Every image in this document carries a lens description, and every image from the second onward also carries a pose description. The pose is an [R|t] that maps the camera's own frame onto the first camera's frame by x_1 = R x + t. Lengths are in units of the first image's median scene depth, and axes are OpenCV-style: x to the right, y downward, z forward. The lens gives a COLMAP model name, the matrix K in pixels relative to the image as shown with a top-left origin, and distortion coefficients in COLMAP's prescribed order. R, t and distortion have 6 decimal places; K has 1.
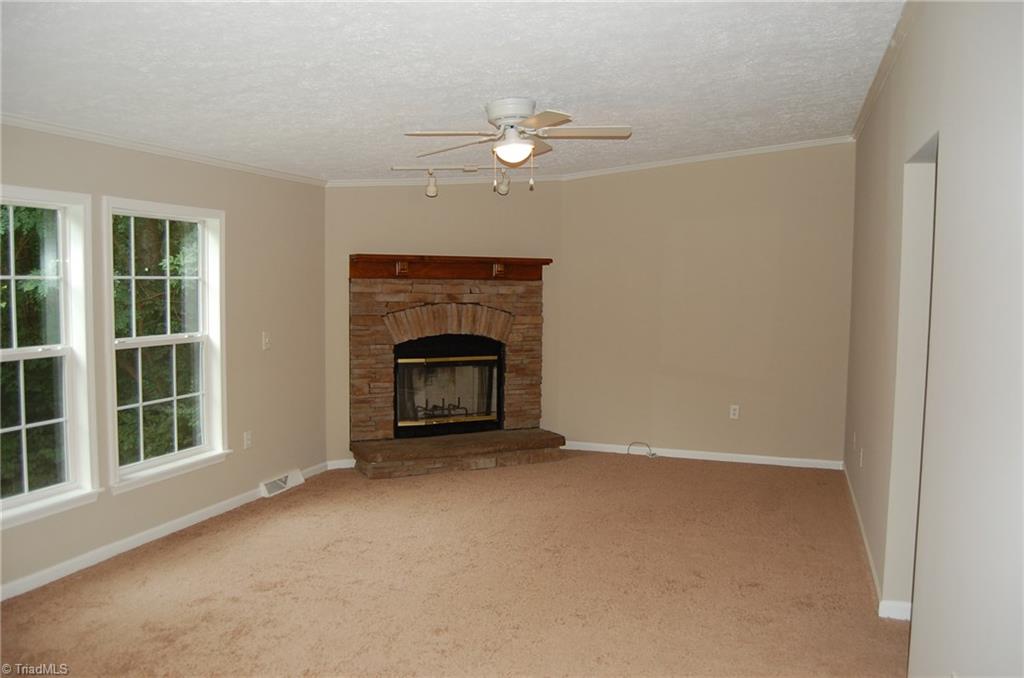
lens RADIAL K [[813.7, 0, 520.1], [0, 813.7, 343.5], [0, 0, 1]] dist [-0.077133, -0.002119]
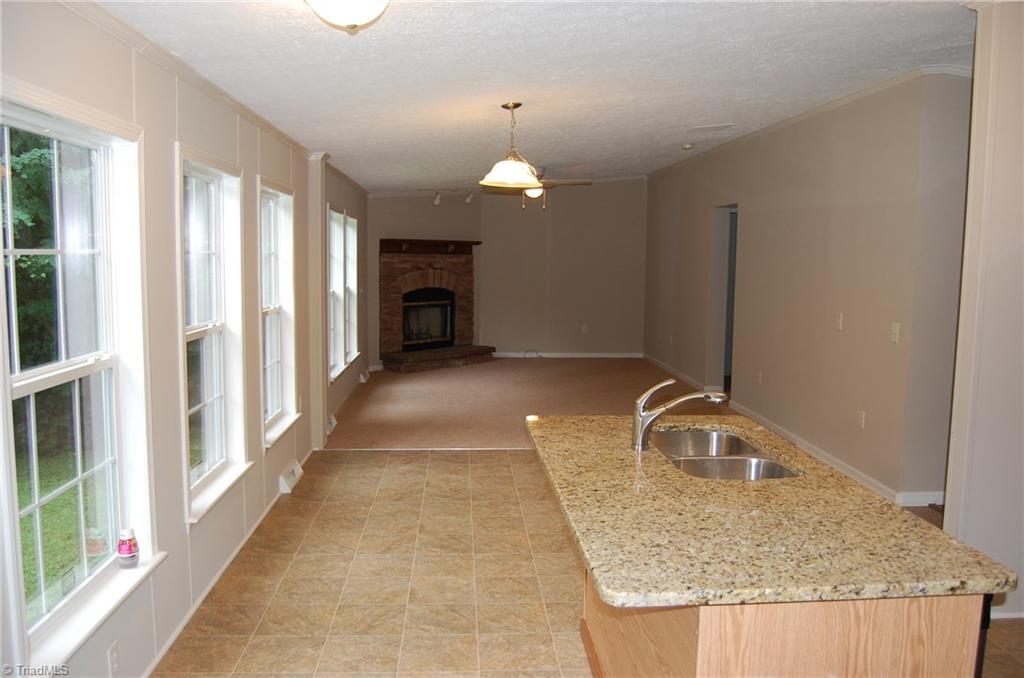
lens RADIAL K [[813.7, 0, 508.6], [0, 813.7, 338.1], [0, 0, 1]] dist [-0.077133, -0.002119]
pose [[0.923077, -0.040742, 0.382451, -0.576137], [0.030366, 0.998990, 0.033131, 0.041511], [-0.383414, -0.018969, 0.923382, -0.582854]]
